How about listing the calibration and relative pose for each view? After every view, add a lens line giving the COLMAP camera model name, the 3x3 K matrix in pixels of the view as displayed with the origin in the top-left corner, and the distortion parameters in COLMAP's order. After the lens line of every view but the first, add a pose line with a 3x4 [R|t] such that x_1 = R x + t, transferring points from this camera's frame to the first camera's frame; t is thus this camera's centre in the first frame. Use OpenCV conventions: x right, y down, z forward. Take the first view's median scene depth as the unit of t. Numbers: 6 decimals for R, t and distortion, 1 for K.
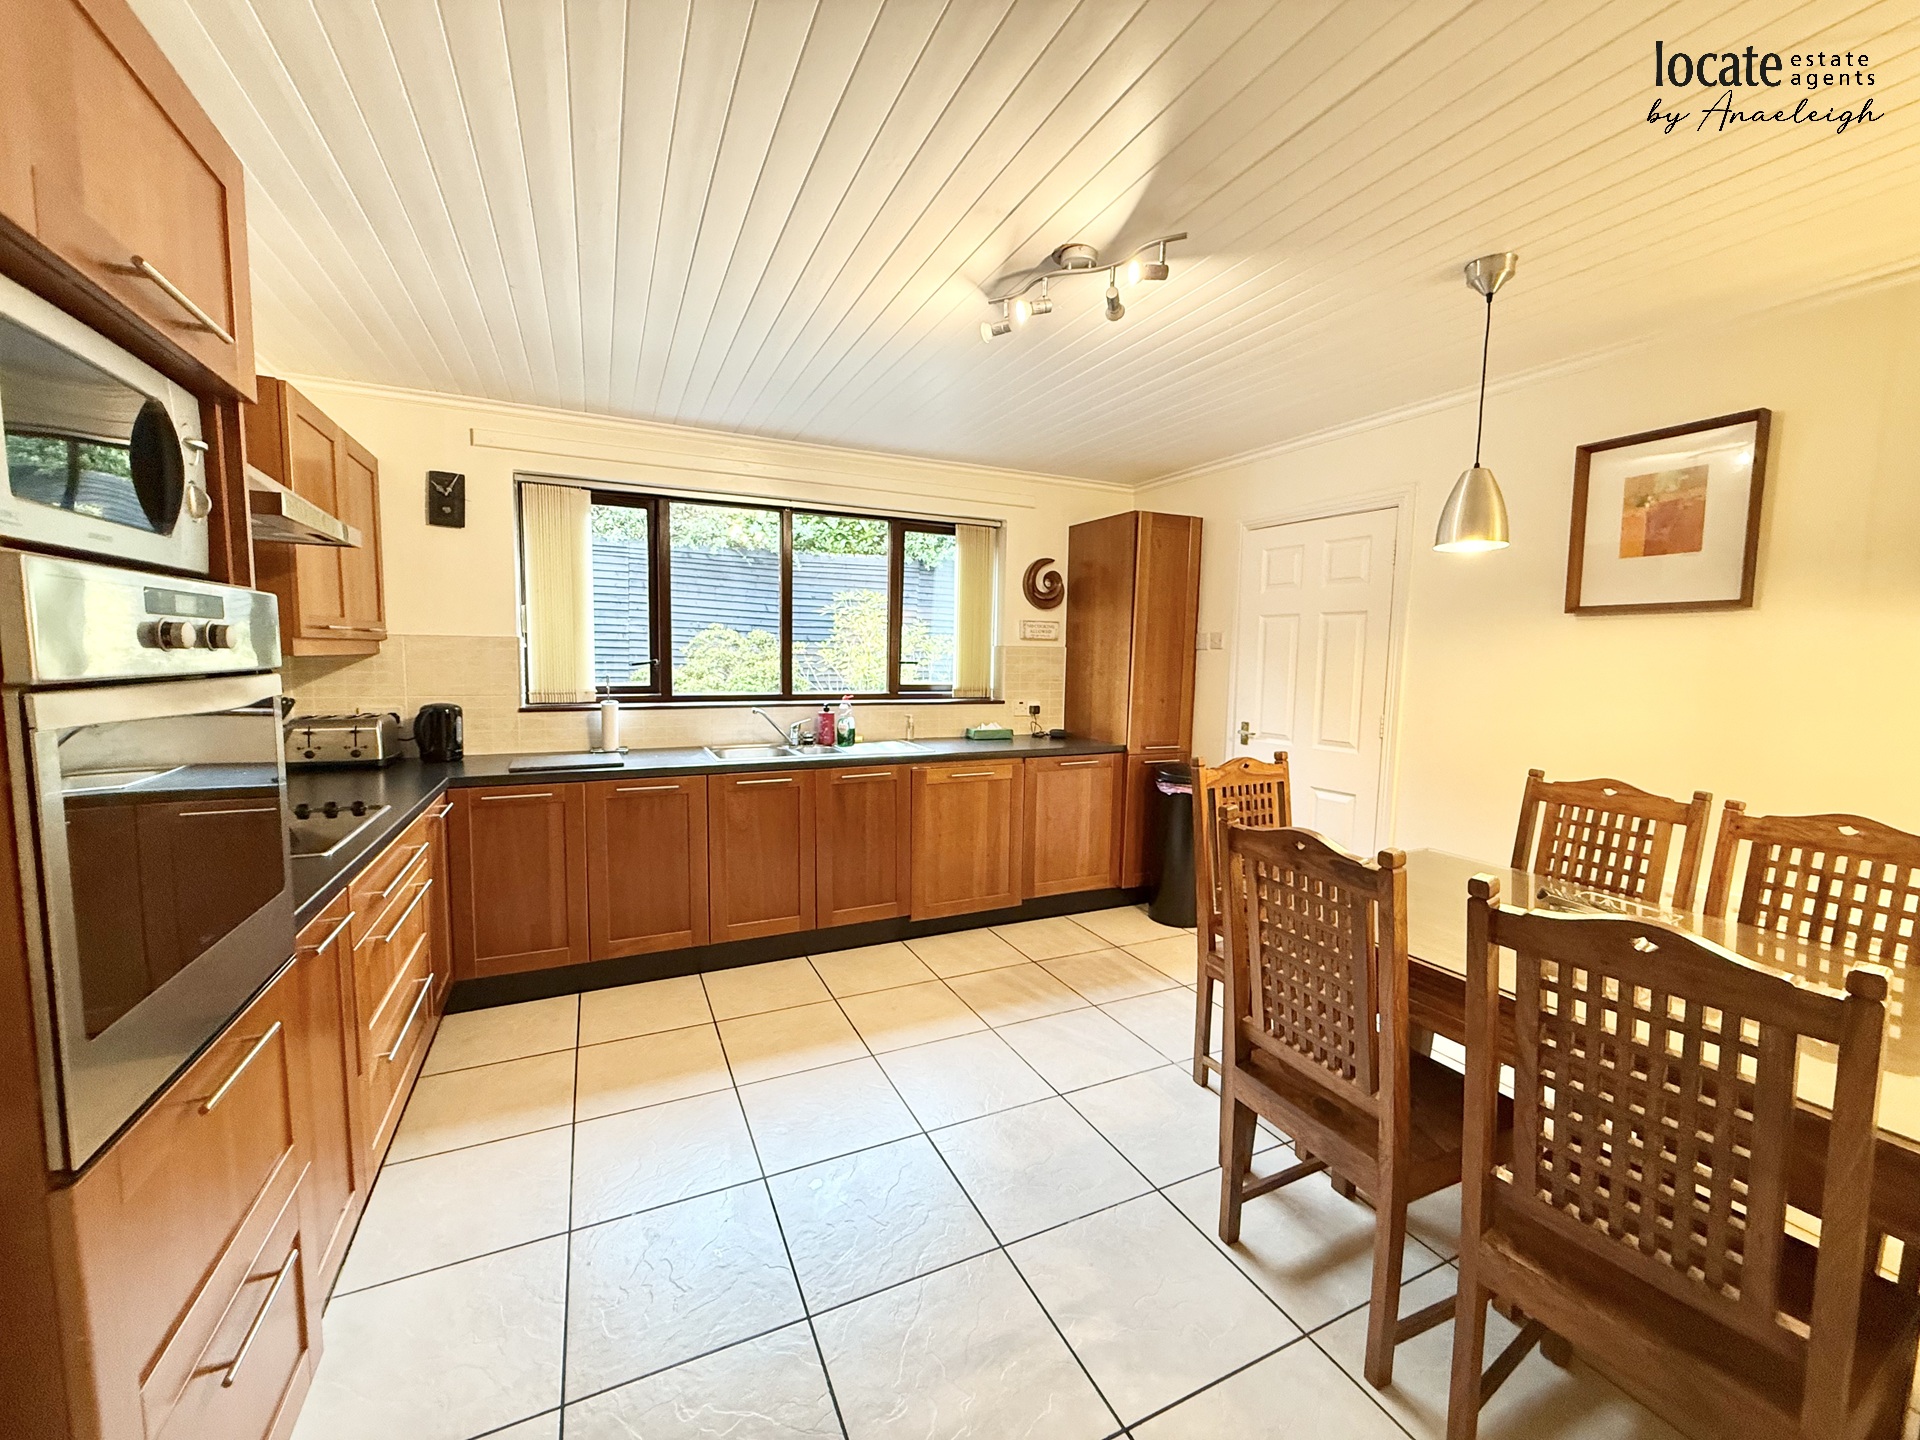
lens RADIAL K [[764.4, 0, 947.2], [0, 764.4, 708.7], [0, 0, 1]] dist [-0.000397, -0.000348]
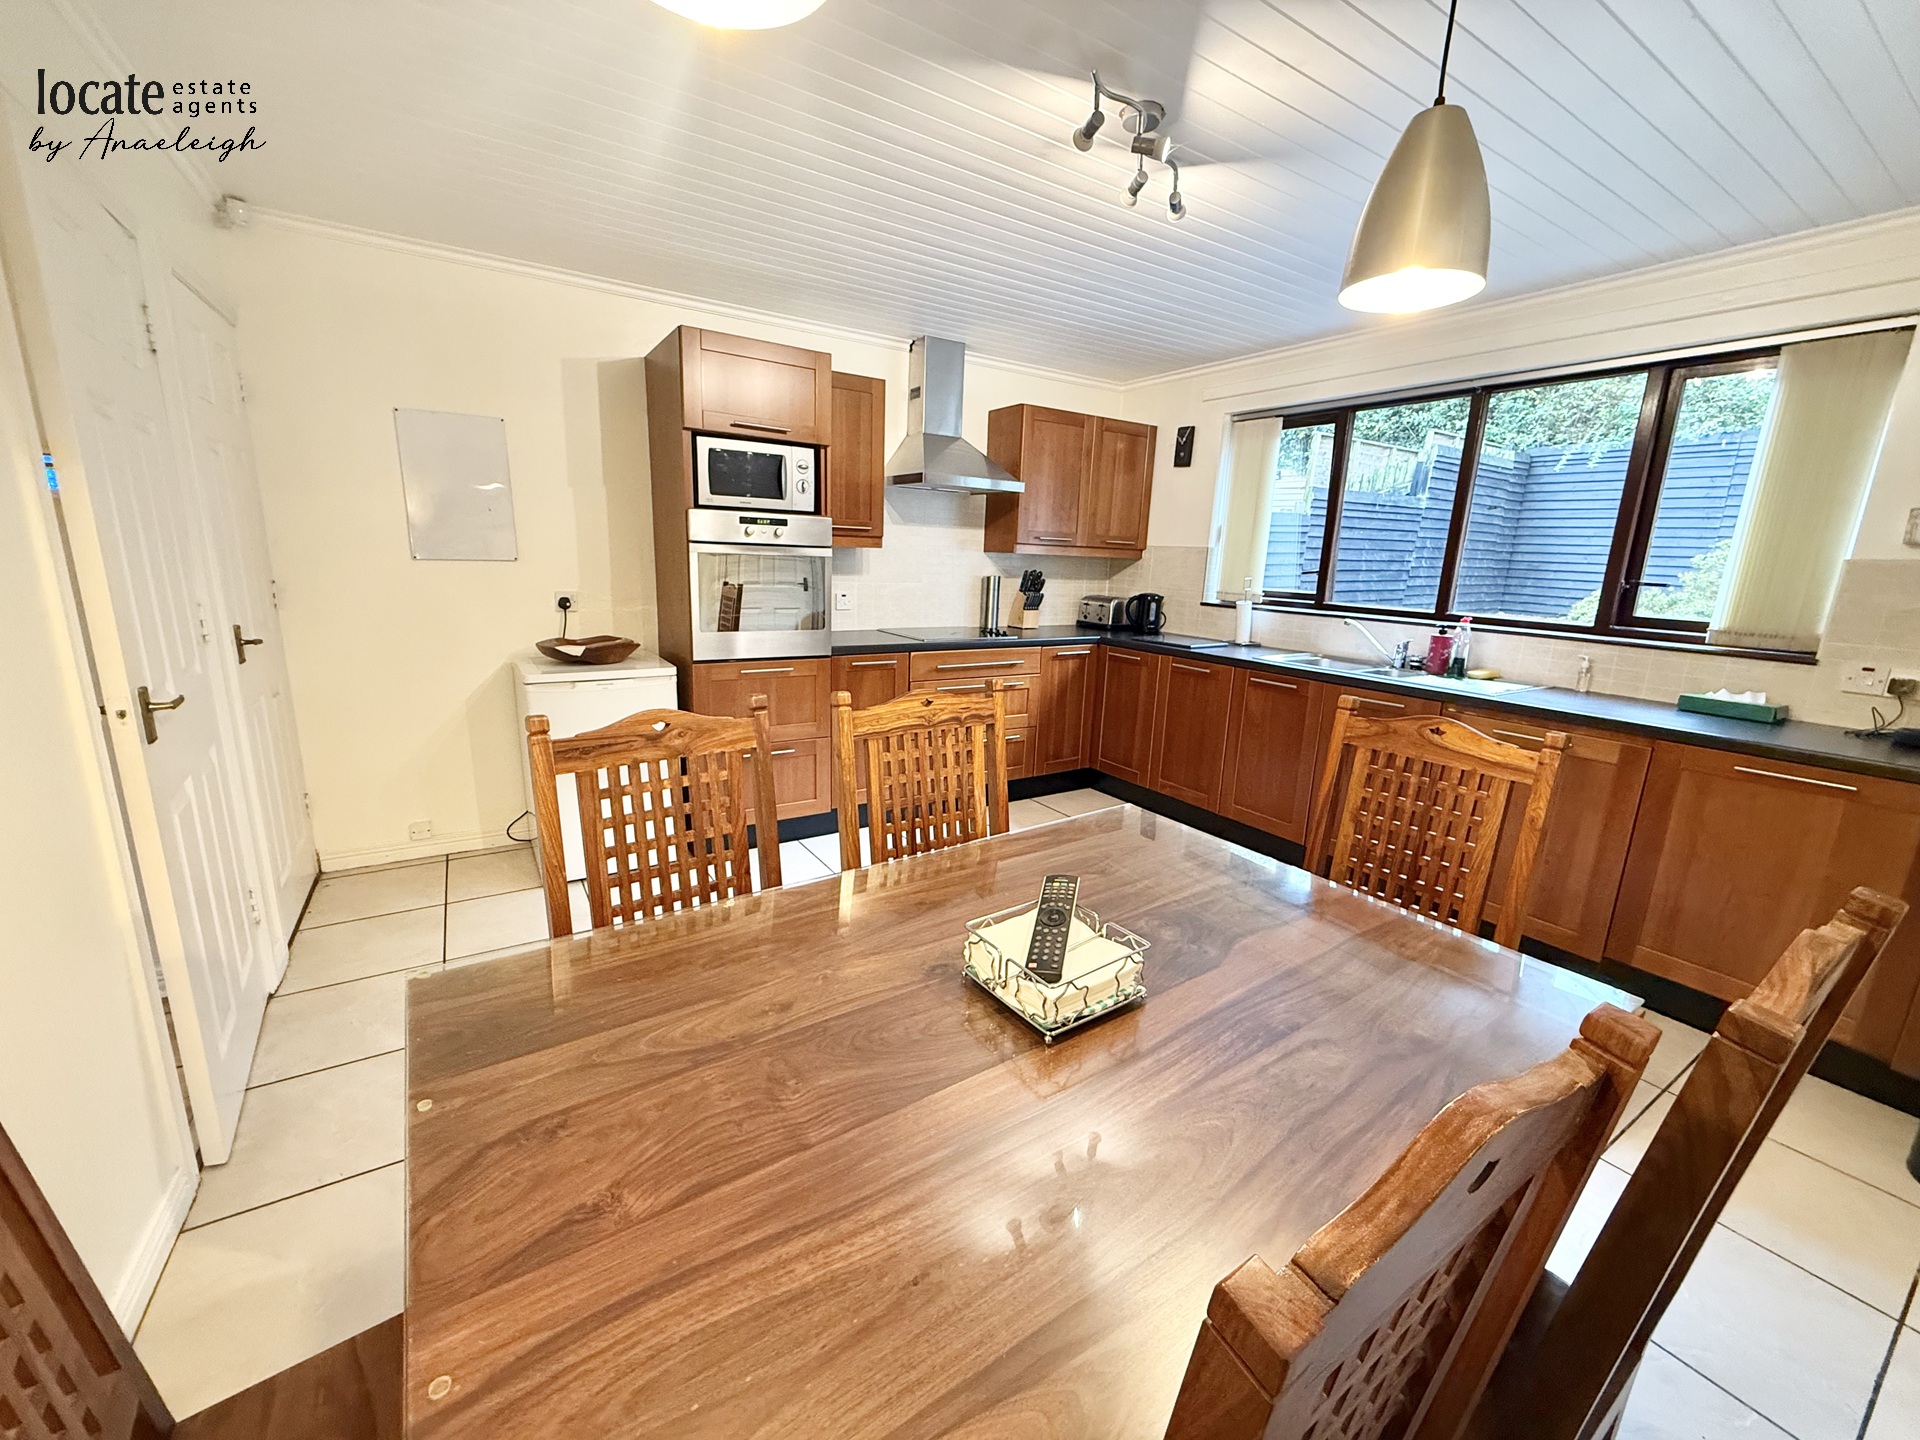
lens RADIAL K [[764.4, 0, 961.0], [0, 764.4, 724.6], [0, 0, 1]] dist [-0.000397, -0.000348]
pose [[0.132904, 0.206451, -0.969389, 0.631724], [-0.108642, 0.975206, 0.192795, -0.004102], [0.985157, 0.079693, 0.152038, 0.364890]]
